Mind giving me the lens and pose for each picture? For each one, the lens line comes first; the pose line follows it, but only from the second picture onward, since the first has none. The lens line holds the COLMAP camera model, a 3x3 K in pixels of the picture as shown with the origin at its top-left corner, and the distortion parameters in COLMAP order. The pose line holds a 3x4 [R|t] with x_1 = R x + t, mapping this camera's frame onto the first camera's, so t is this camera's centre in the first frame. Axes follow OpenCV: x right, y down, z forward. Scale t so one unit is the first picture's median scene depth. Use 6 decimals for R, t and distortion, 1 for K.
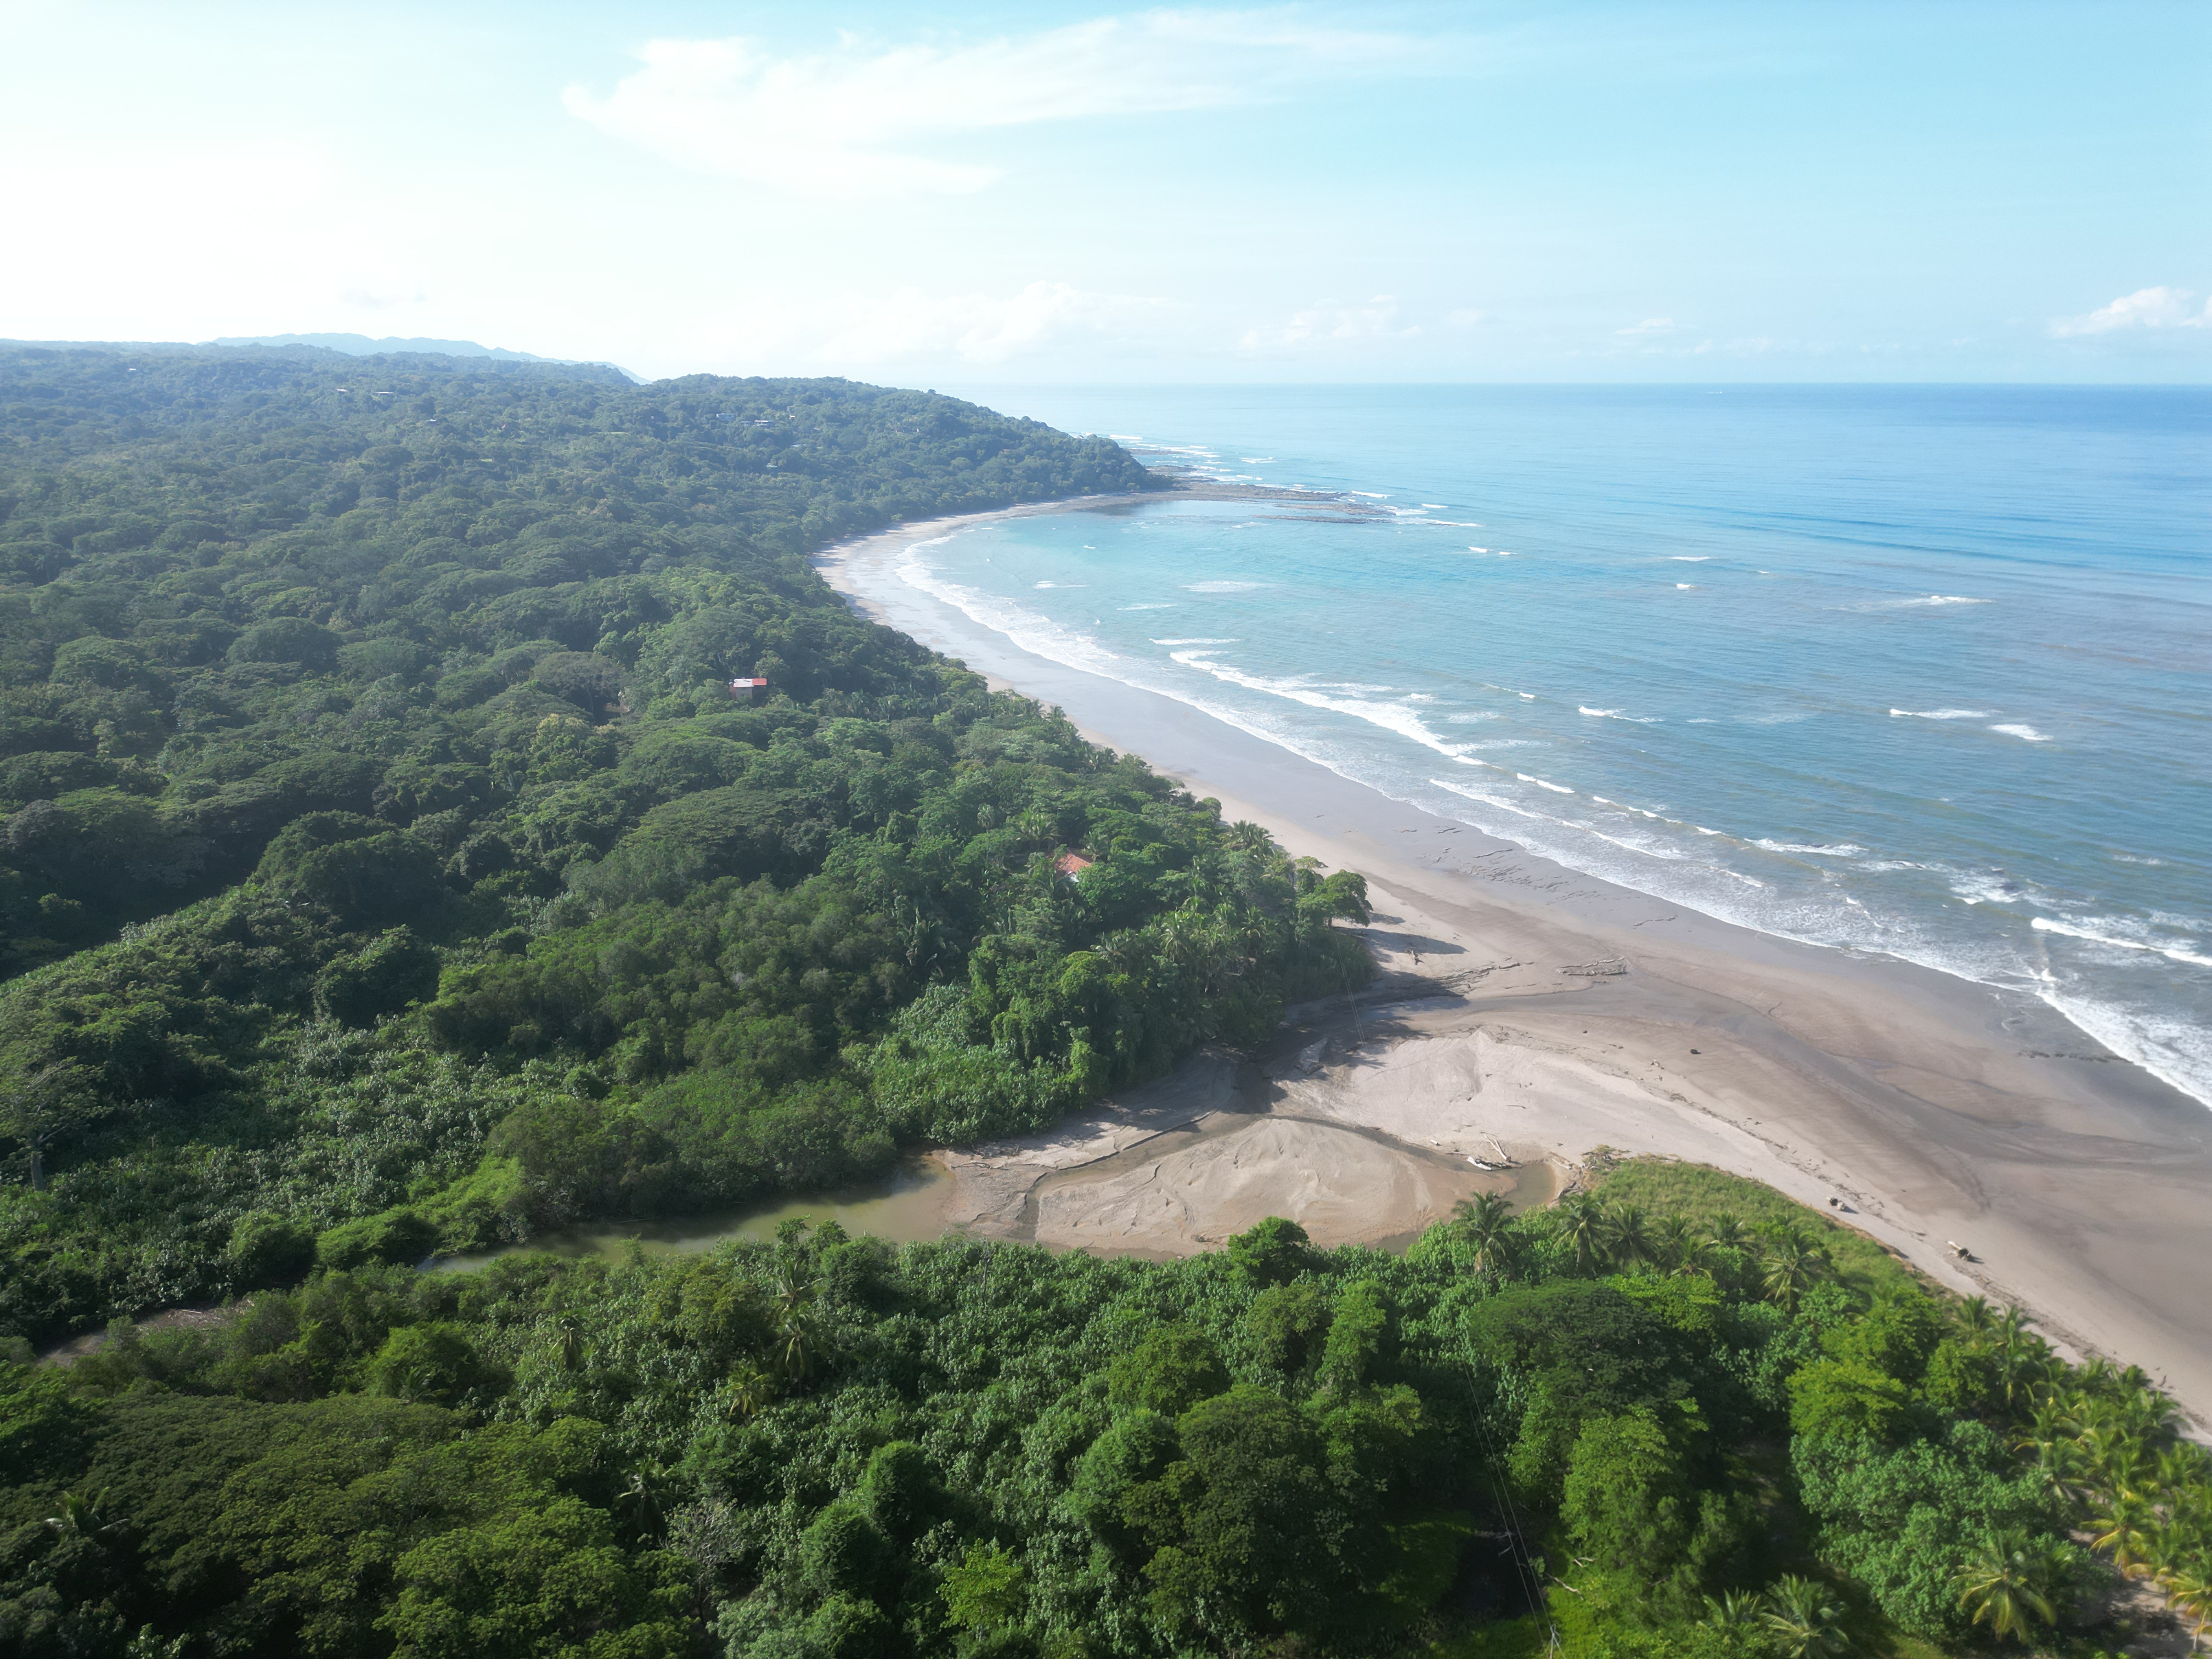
lens RADIAL K [[1549.7, 0, 1101.6], [0, 1549.7, 818.7], [0, 0, 1]] dist [0.075054, -0.083516]
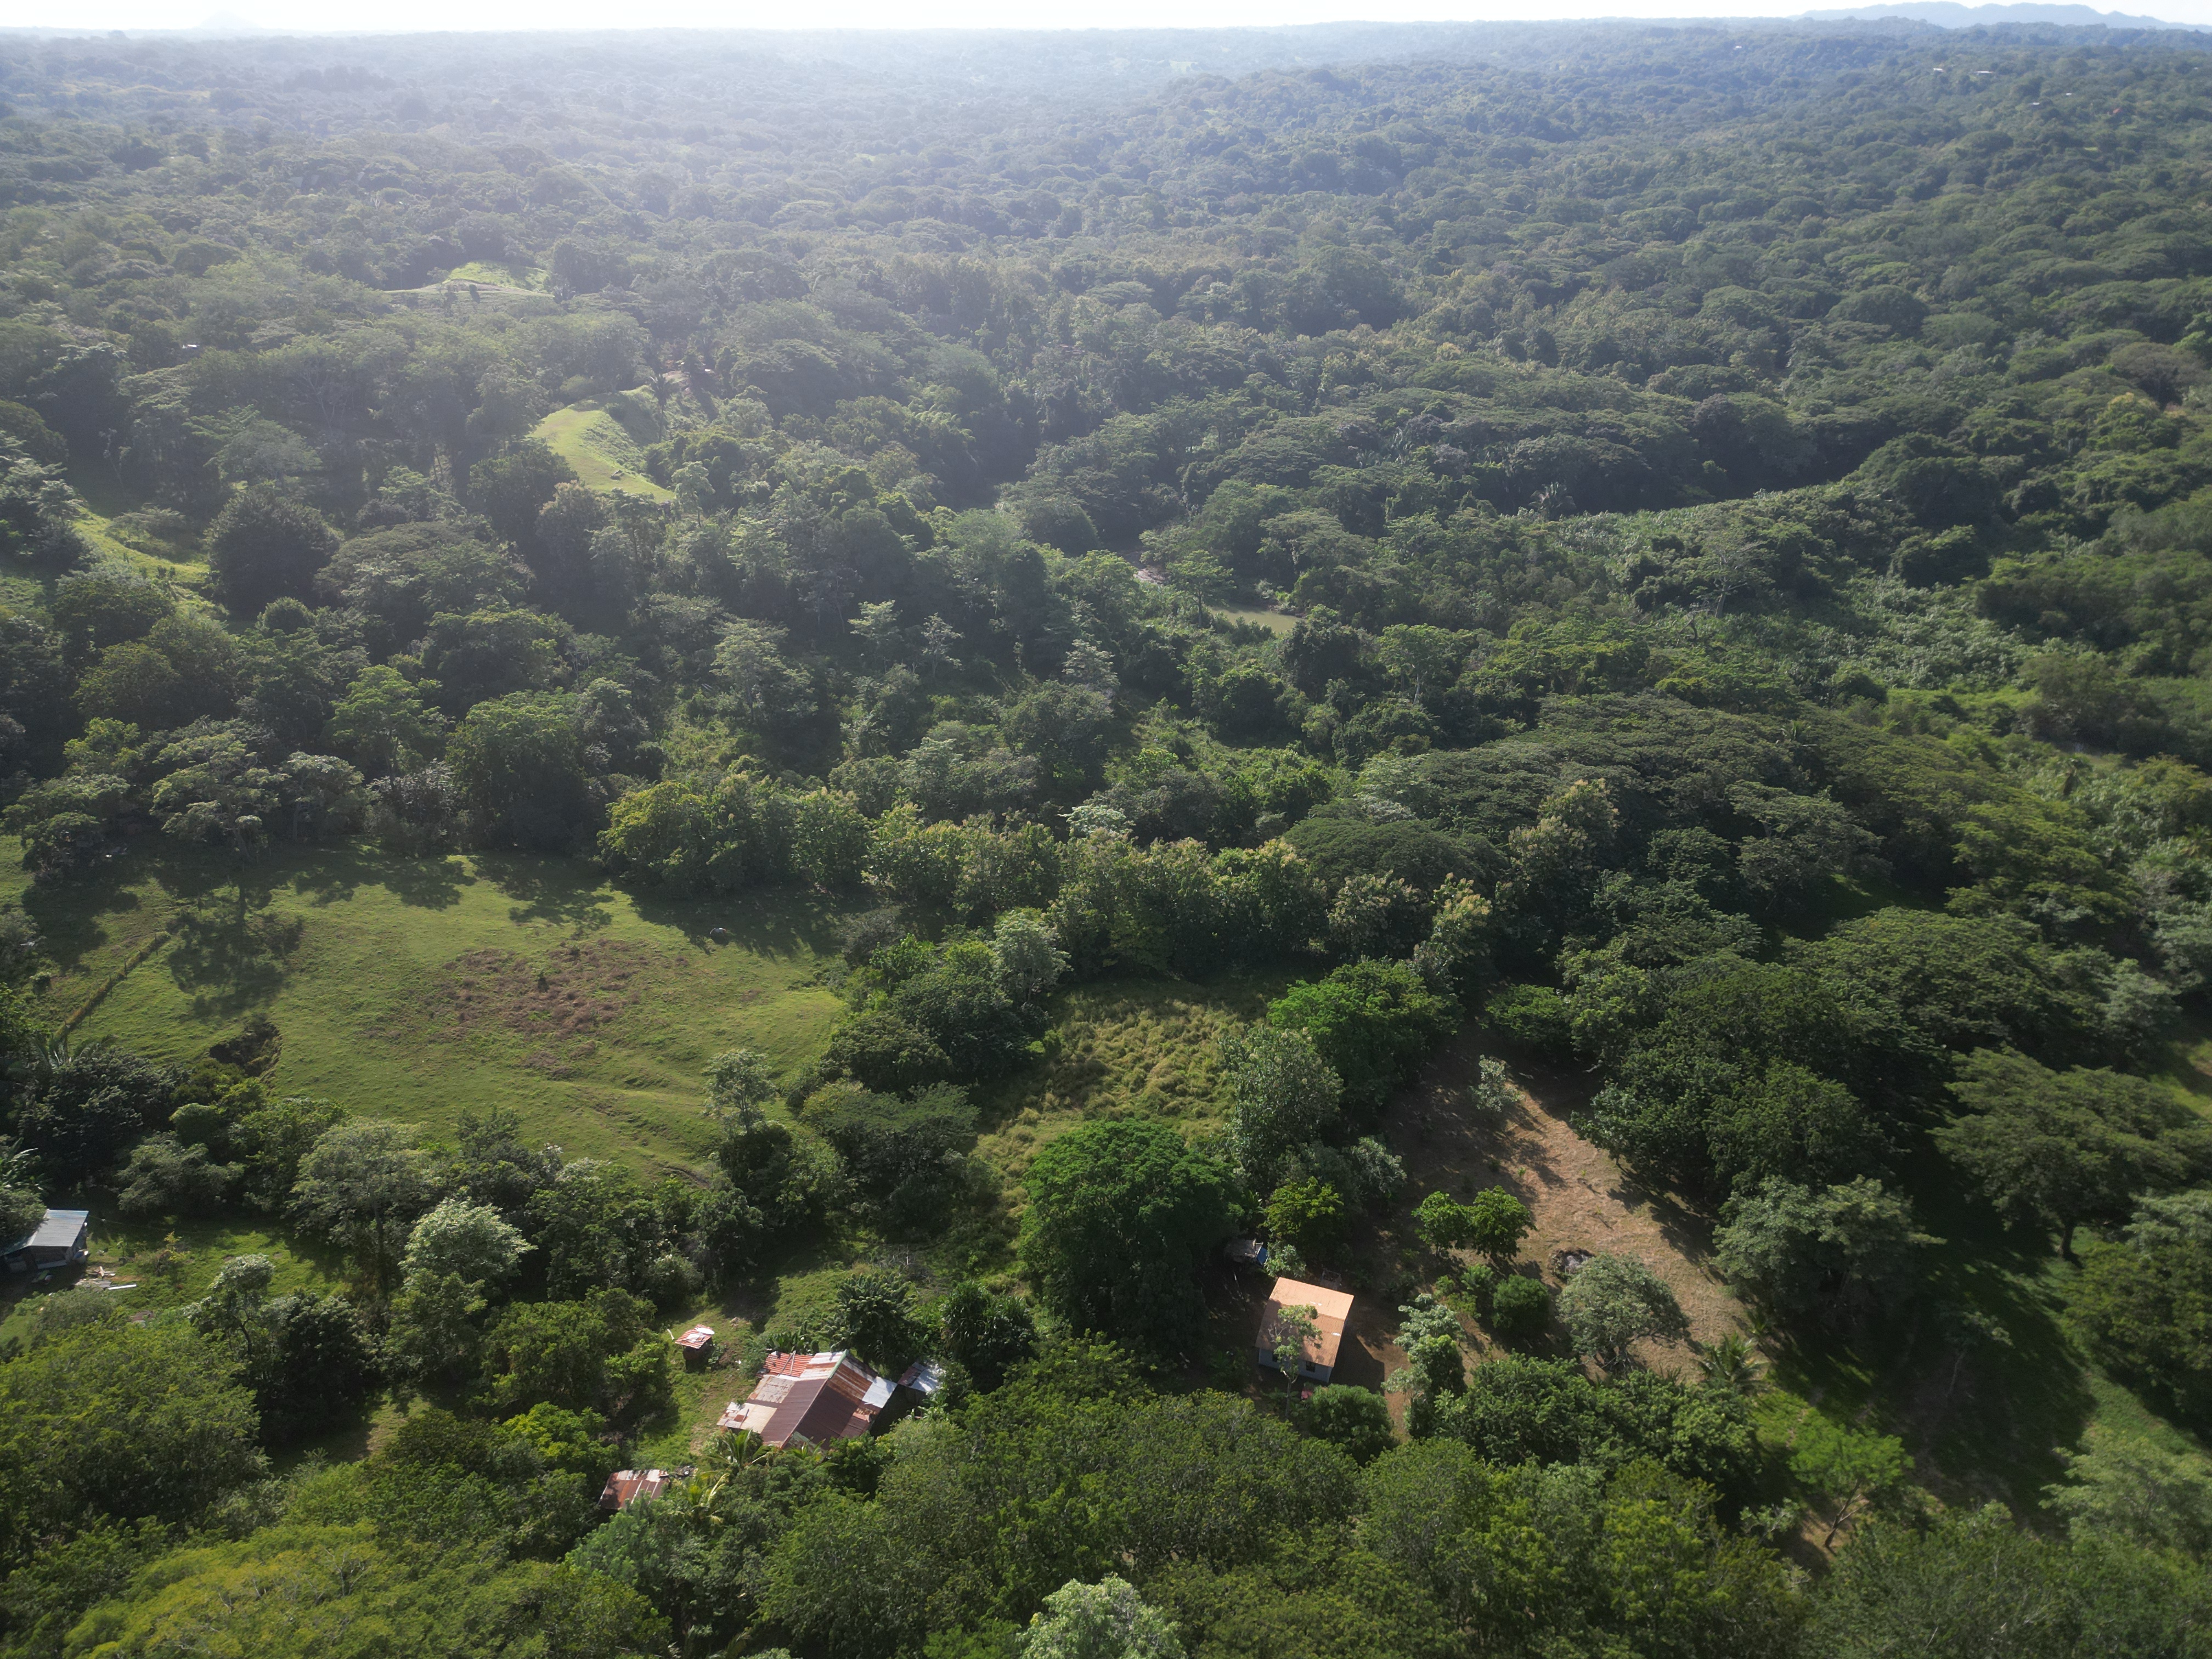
lens RADIAL K [[1544.3, 0, 1099.8], [0, 1544.3, 822.5], [0, 0, 1]] dist [0.072649, -0.074478]
pose [[0.644246, 0.338715, -0.685726, 0.064516], [-0.208866, 0.940423, 0.268290, 0.108478], [0.735746, -0.029620, 0.676610, -0.435492]]
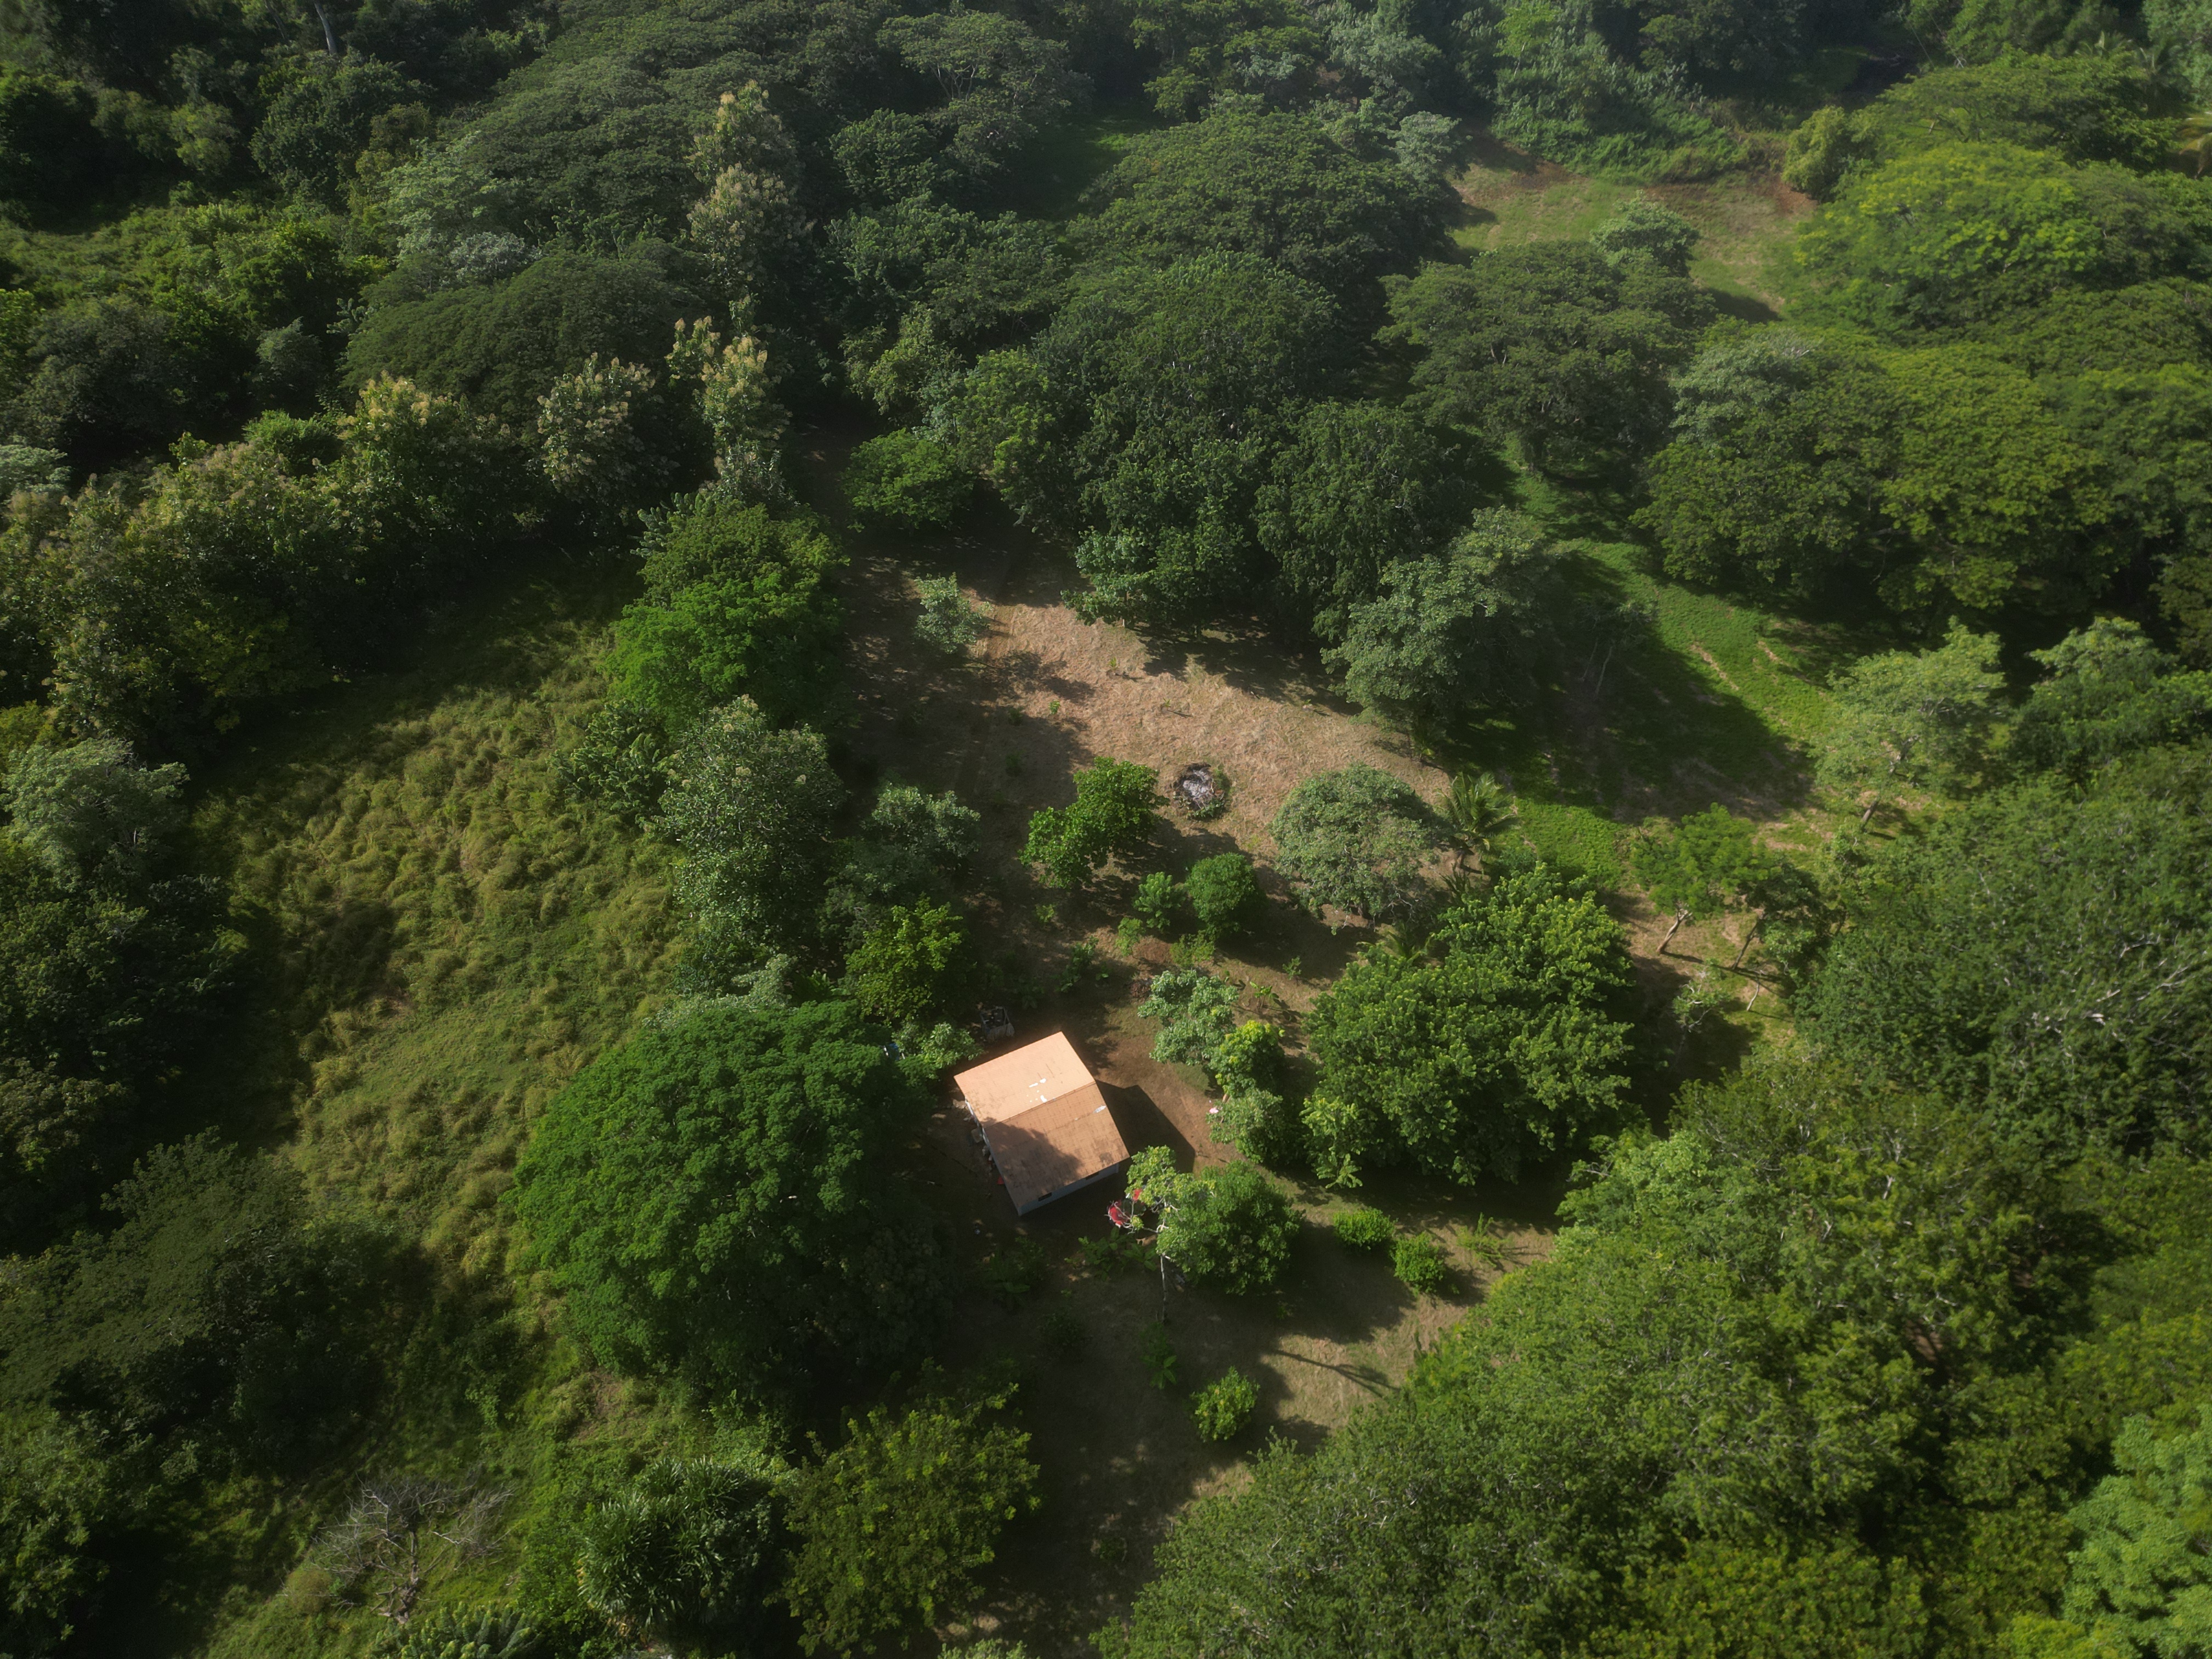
lens RADIAL K [[1544.3, 0, 1099.8], [0, 1544.3, 822.5], [0, 0, 1]] dist [0.072649, -0.074478]
pose [[0.997533, 0.059899, -0.036610, -0.180758], [-0.028432, 0.821542, 0.569439, 0.150313], [0.064186, -0.566994, 0.821218, -0.267251]]
